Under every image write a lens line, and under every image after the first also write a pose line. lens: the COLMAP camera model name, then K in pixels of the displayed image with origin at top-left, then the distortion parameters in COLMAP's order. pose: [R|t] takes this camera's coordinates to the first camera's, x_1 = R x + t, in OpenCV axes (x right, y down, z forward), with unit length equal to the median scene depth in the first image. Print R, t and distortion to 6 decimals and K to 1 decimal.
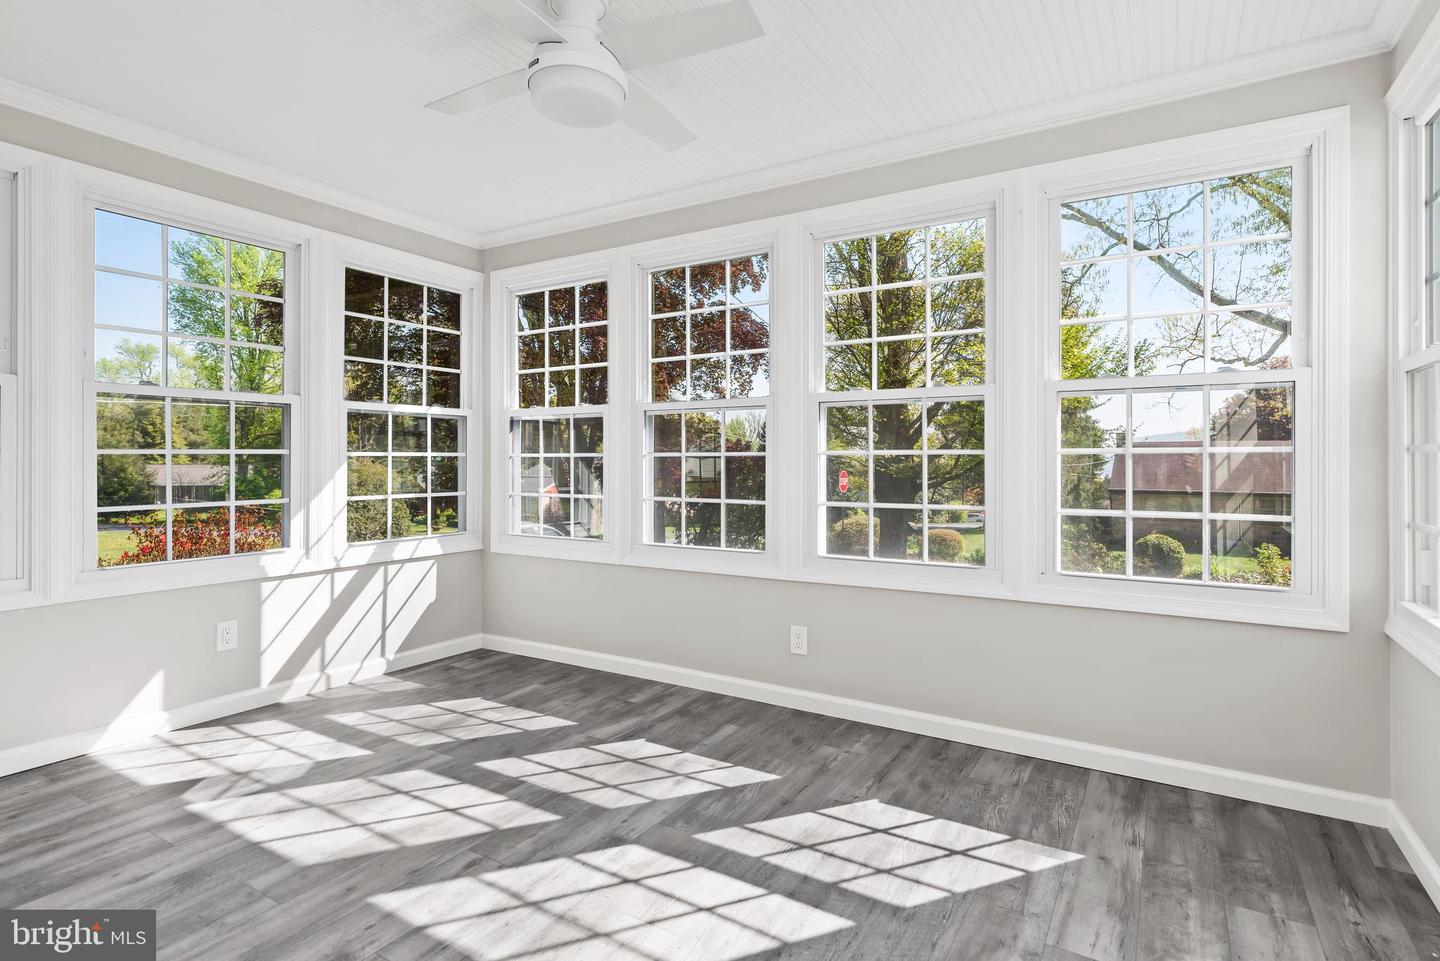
lens RADIAL K [[712.0, 0, 733.7], [0, 712.0, 472.8], [0, 0, 1]] dist [-0.006887, 0.000174]
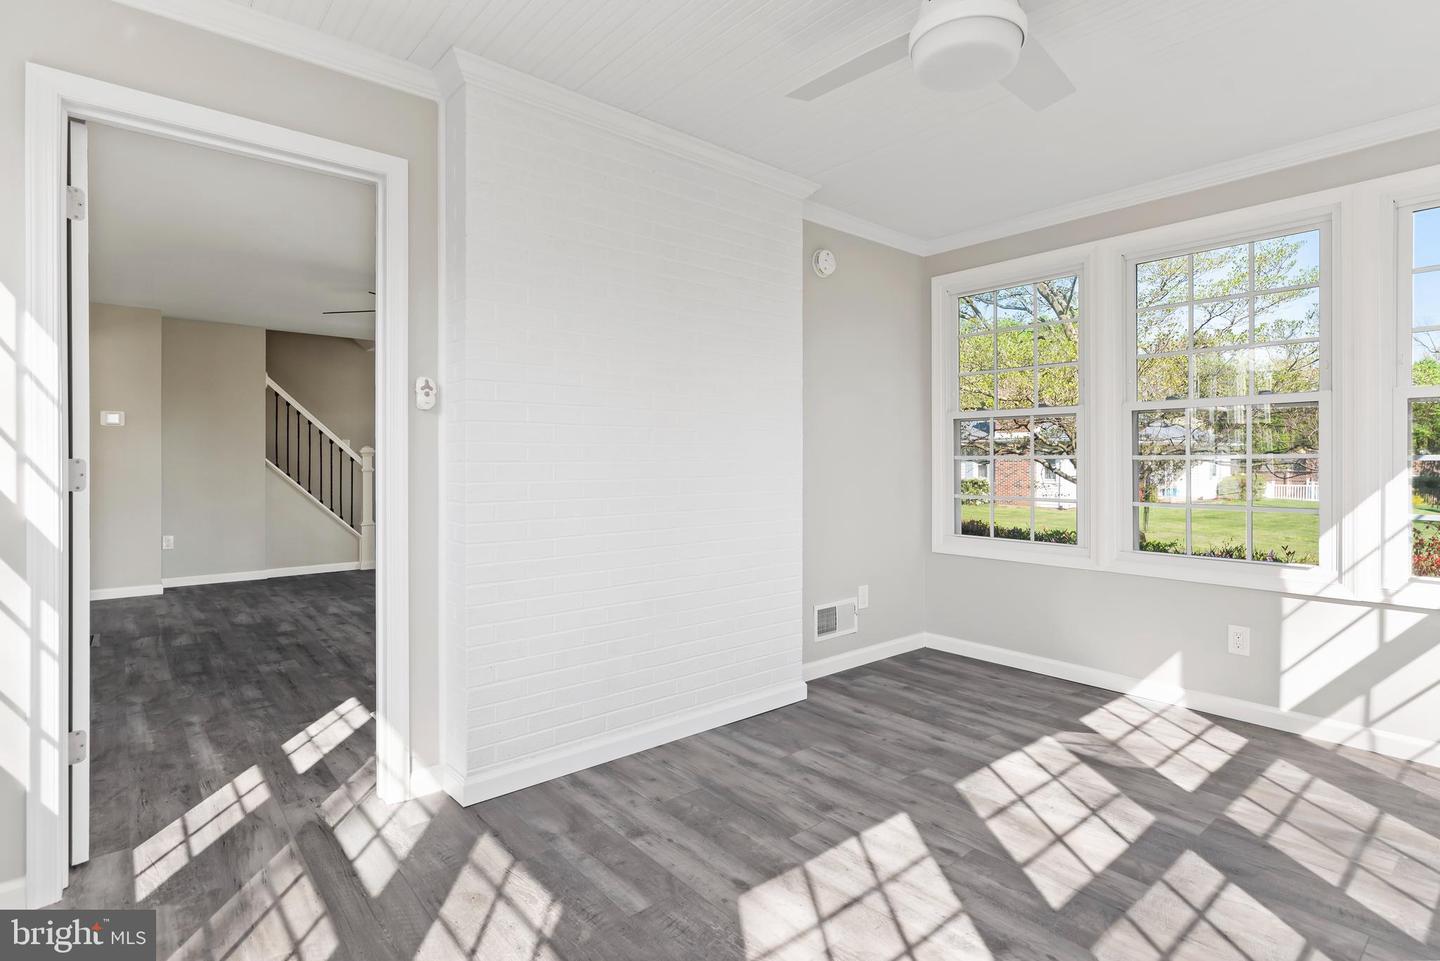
lens RADIAL K [[712.0, 0, 760.5], [0, 712.0, 460.5], [0, 0, 1]] dist [-0.006887, 0.000174]
pose [[-0.282503, 0.001570, -0.959265, 0.545724], [-0.019021, 0.999793, 0.007238, -0.024700], [0.959078, 0.020291, -0.282415, 0.769576]]
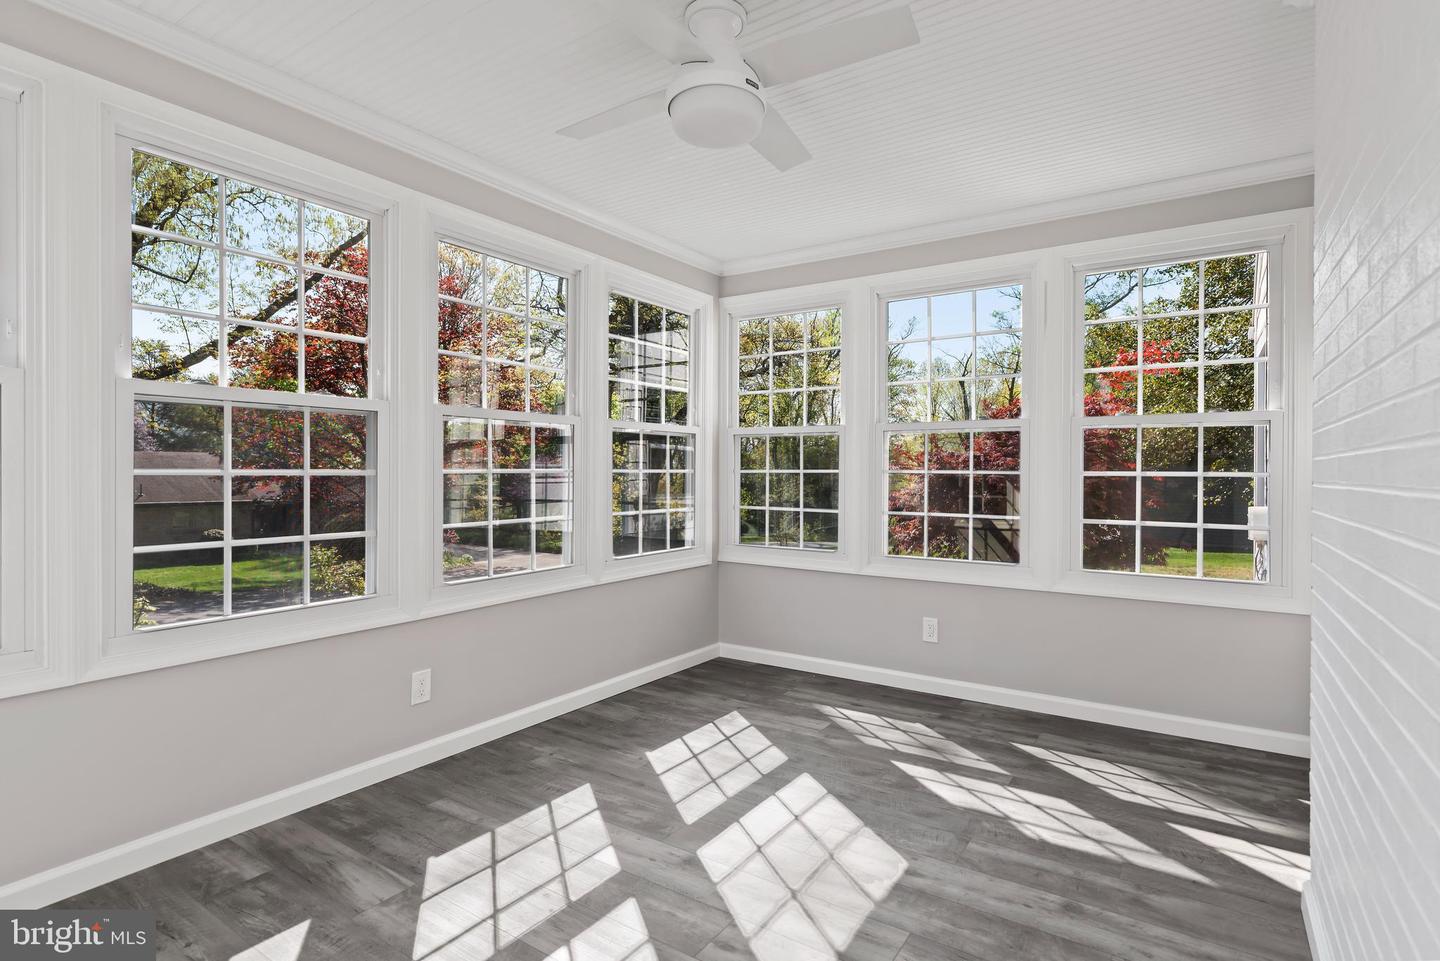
lens RADIAL K [[712.0, 0, 720.1], [0, 712.0, 470.9], [0, 0, 1]] dist [-0.006887, 0.000174]
pose [[0.064931, -0.004550, 0.997879, -0.953374], [0.016379, 0.999860, 0.003493, -0.037885], [-0.997755, 0.016117, 0.064996, 0.710542]]
